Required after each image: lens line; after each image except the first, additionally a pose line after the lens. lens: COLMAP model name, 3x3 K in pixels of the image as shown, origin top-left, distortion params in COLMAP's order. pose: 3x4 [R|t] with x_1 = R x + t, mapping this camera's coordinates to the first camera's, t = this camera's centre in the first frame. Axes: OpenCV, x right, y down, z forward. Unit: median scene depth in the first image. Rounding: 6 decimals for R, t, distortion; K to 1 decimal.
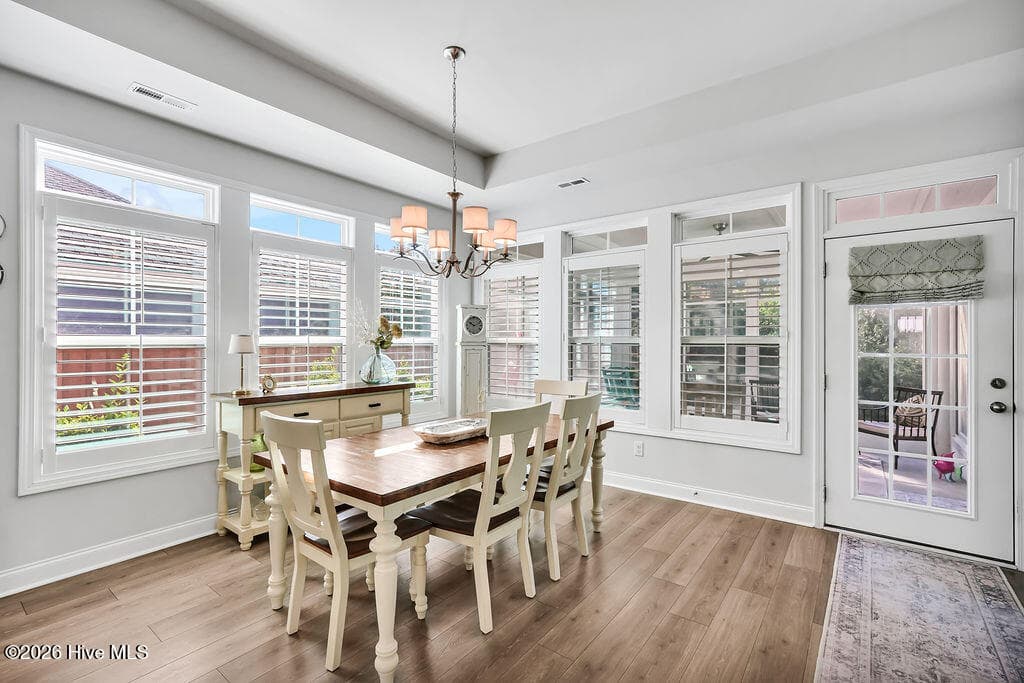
lens RADIAL K [[473.3, 0, 505.3], [0, 473.3, 342.0], [0, 0, 1]] dist [-0.008254, 0.007877]
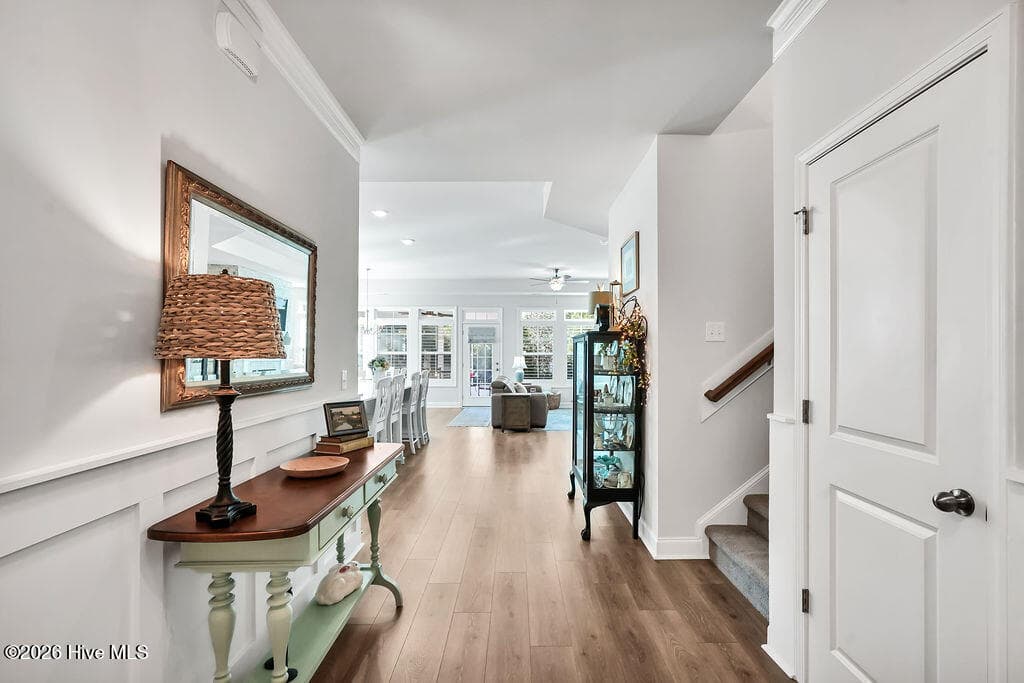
lens RADIAL K [[504.7, 0, 524.4], [0, 504.7, 357.0], [0, 0, 1]] dist [0.020323, 0.002375]
pose [[0.785876, 0.002489, 0.618379, -1.287533], [-0.005741, 0.999978, 0.003271, 0.012400], [-0.618357, -0.006121, 0.785873, -2.243753]]
